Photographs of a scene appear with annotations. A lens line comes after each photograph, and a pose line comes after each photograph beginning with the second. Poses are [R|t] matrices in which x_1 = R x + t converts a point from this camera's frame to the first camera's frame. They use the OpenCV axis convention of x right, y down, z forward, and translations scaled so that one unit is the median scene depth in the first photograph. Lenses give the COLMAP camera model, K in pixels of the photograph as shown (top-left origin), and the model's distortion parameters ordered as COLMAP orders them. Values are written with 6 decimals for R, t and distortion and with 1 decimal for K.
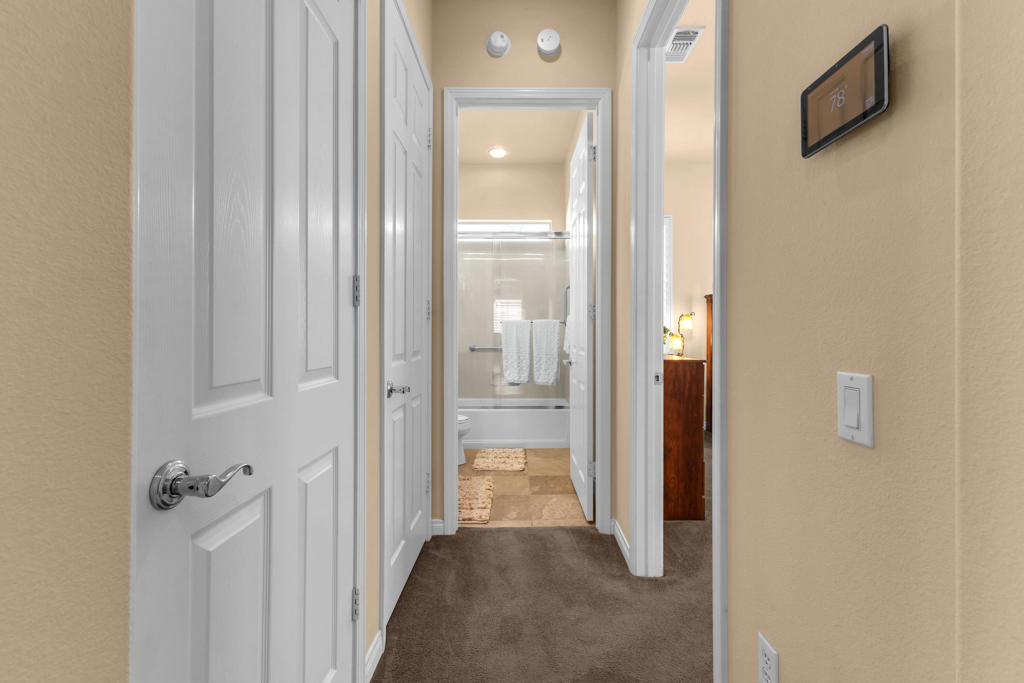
lens RADIAL K [[445.2, 0, 513.0], [0, 445.2, 333.0], [0, 0, 1]] dist [0.004016, -0.000166]
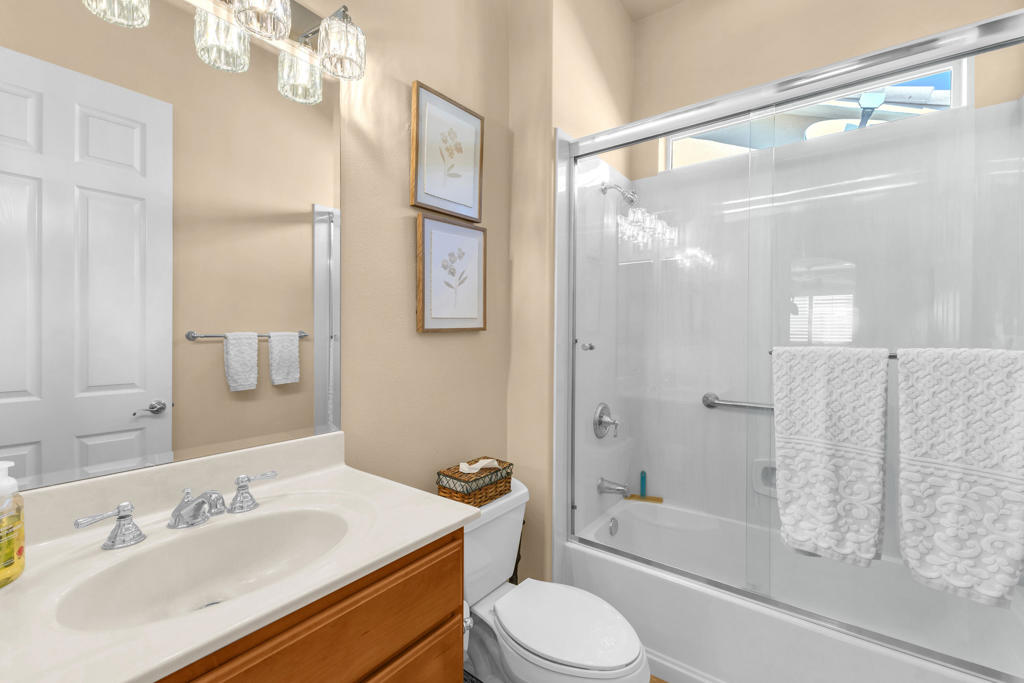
lens RADIAL K [[445.2, 0, 508.1], [0, 445.2, 332.2], [0, 0, 1]] dist [0.004016, -0.000166]
pose [[0.799825, -0.002065, -0.600229, 0.017519], [-0.003510, 0.999961, -0.008117, -0.036625], [0.600222, 0.008599, 0.799787, 0.623132]]
